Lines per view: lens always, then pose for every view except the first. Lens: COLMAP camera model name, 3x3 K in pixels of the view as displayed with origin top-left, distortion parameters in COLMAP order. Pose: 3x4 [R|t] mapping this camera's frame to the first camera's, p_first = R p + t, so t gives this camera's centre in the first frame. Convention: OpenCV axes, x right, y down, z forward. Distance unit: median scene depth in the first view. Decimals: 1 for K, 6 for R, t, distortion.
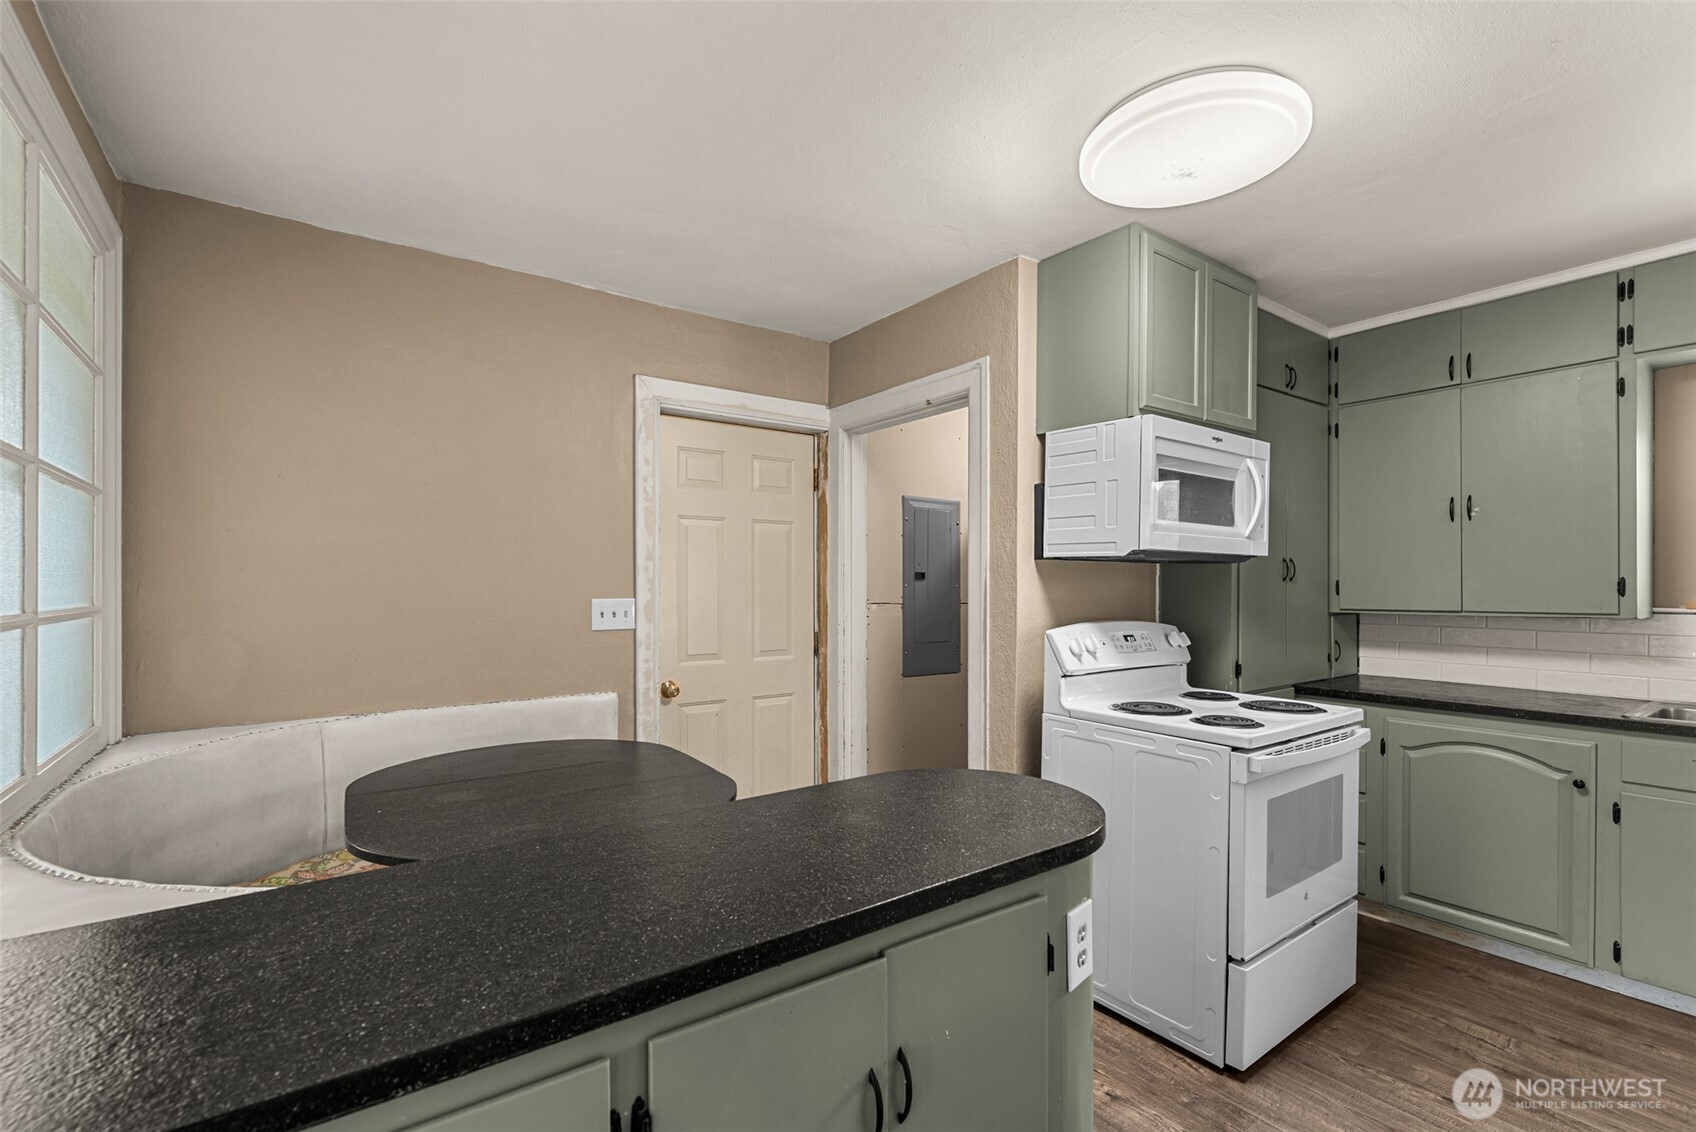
lens RADIAL K [[750.3, 0, 842.5], [0, 750.3, 591.4], [0, 0, 1]] dist [0.001340, -0.000153]
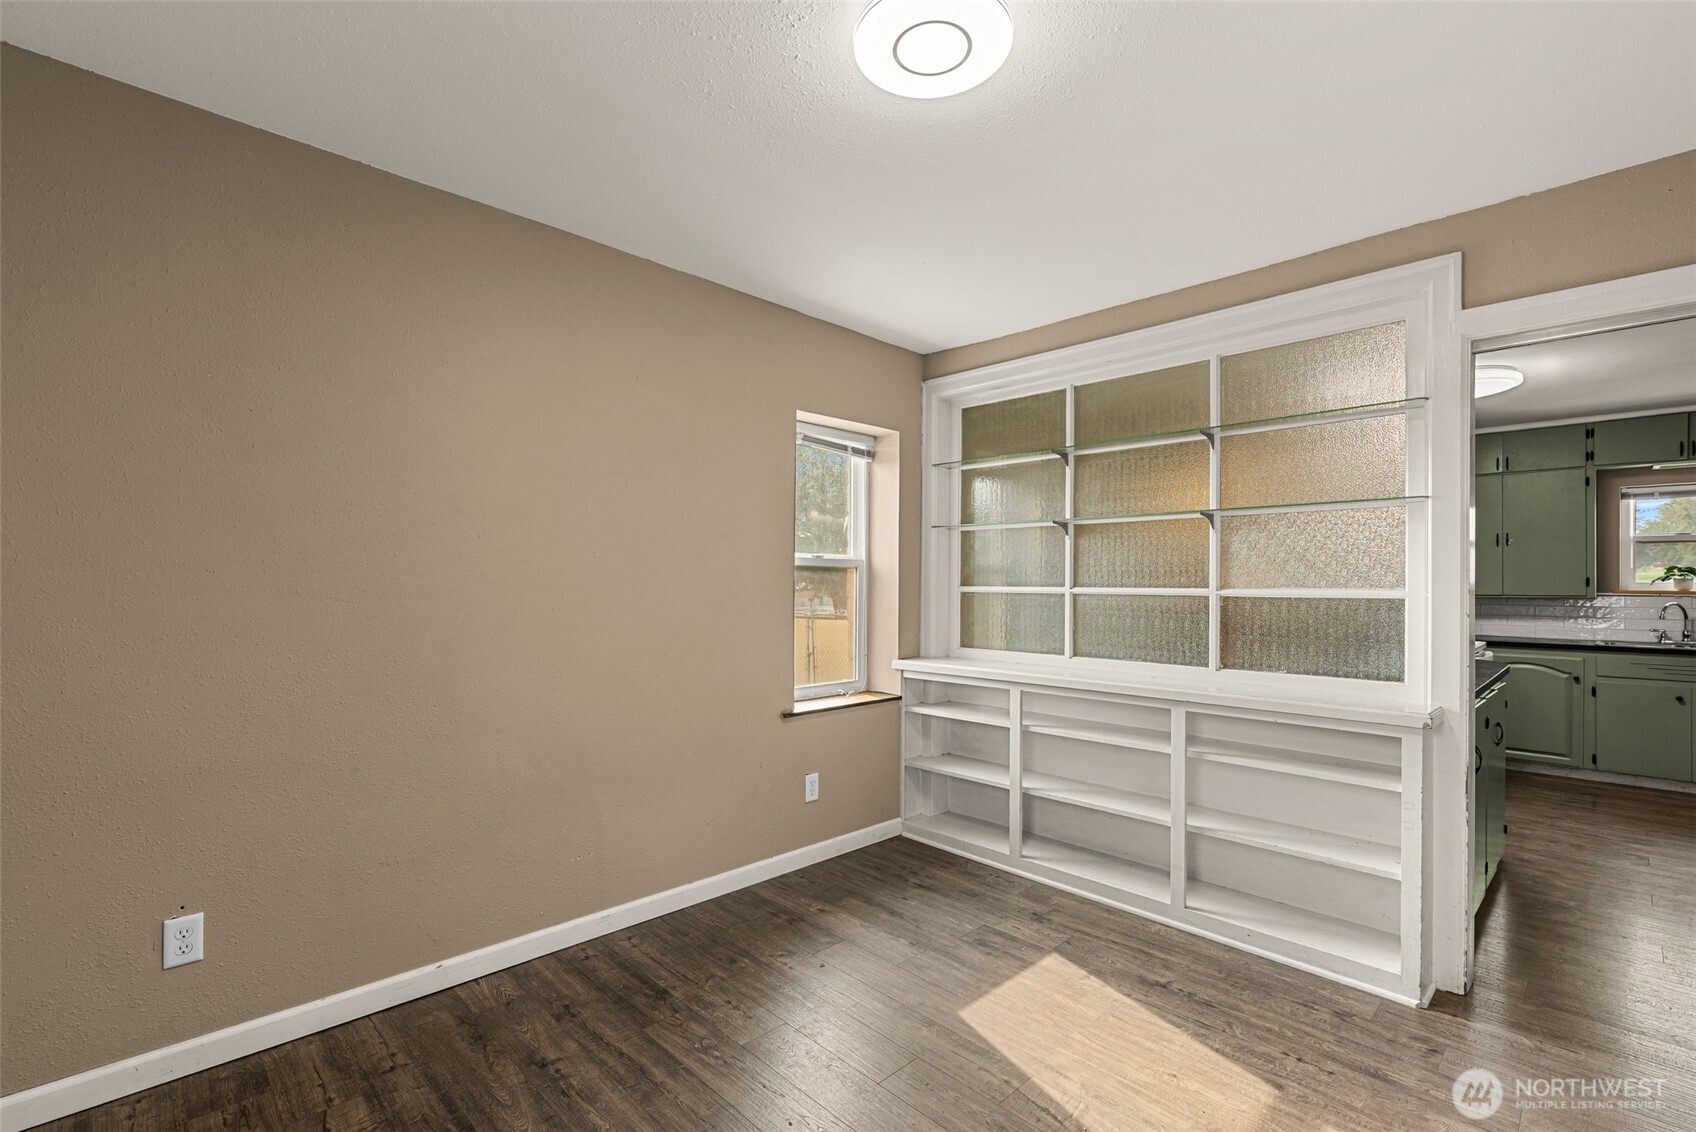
lens RADIAL K [[754.2, 0, 840.2], [0, 754.2, 582.0], [0, 0, 1]] dist [0.000129, 0.000181]
pose [[0.989351, 0.004355, 0.145485, -1.156784], [-0.003523, 0.999976, -0.005977, 0.012536], [-0.145507, 0.005401, 0.989342, -0.656780]]
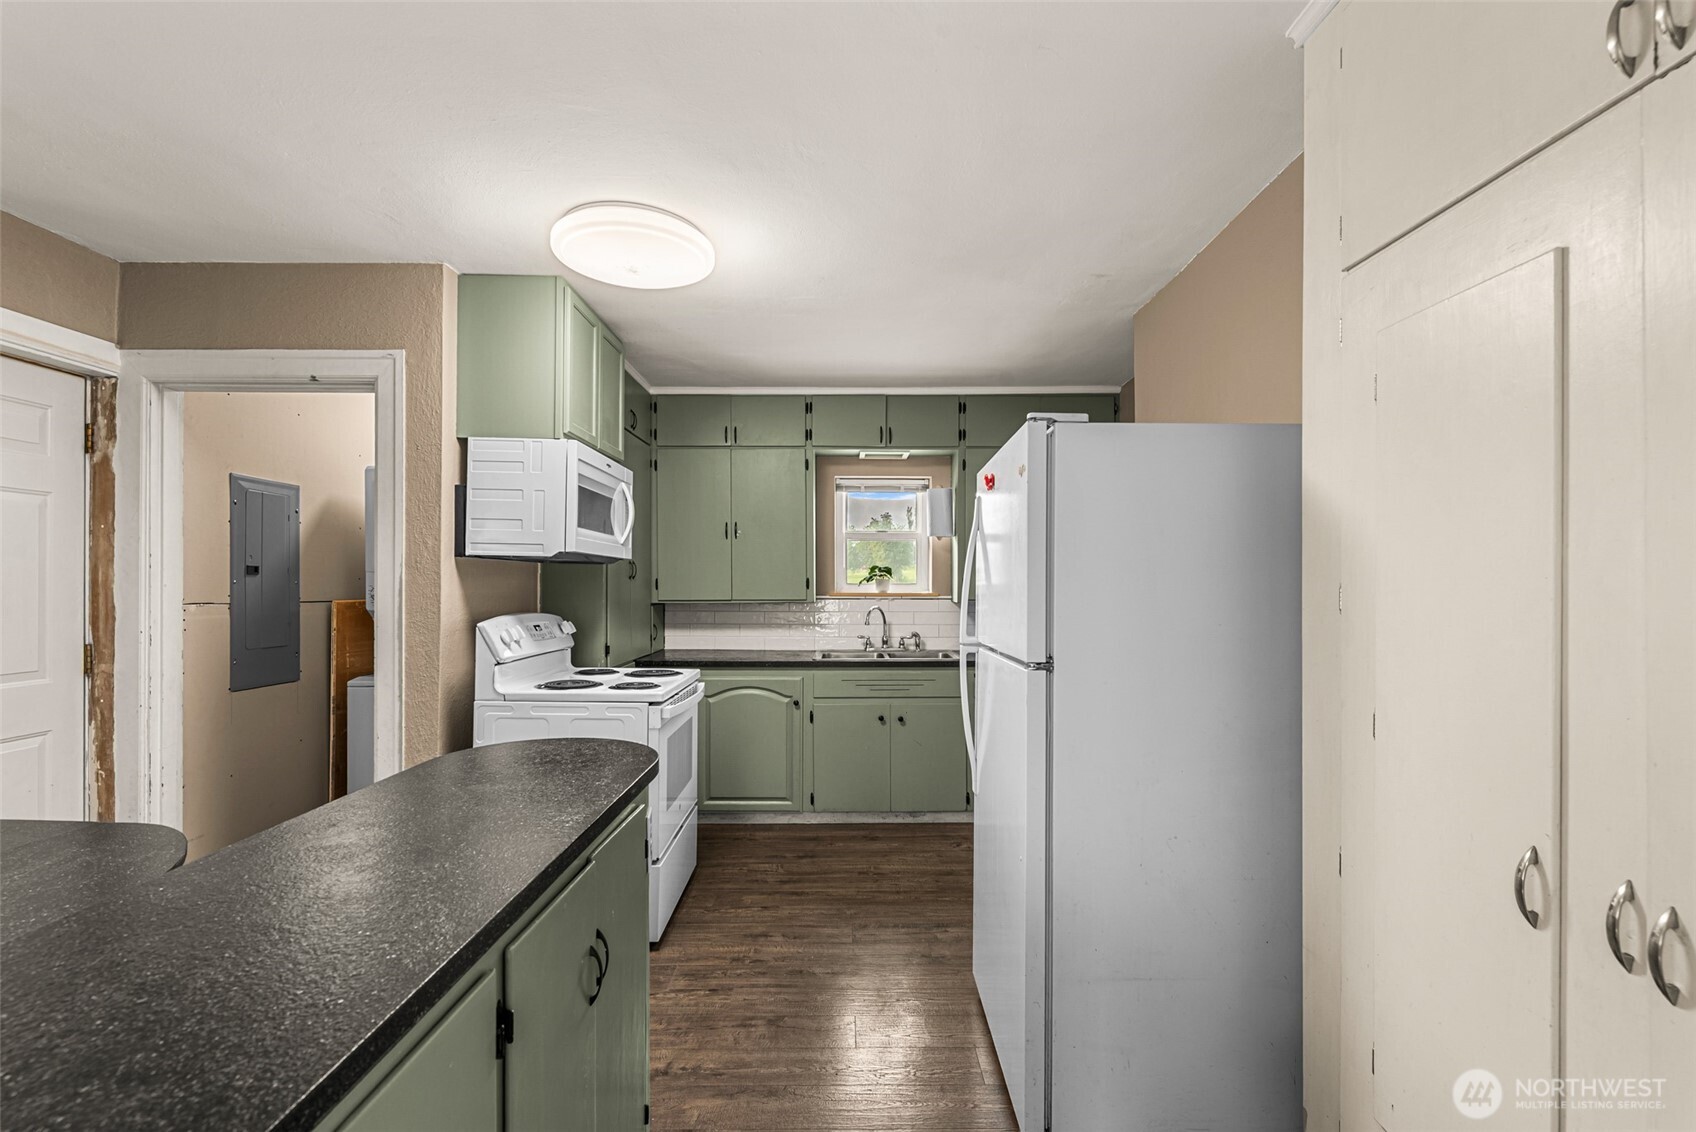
lens RADIAL K [[754.2, 0, 840.2], [0, 754.2, 582.0], [0, 0, 1]] dist [0.000129, 0.000181]
pose [[0.588719, 0.002590, 0.808333, -0.270260], [0.005046, 0.999964, -0.006879, 0.002509], [-0.808322, 0.008129, 0.588685, -0.049261]]
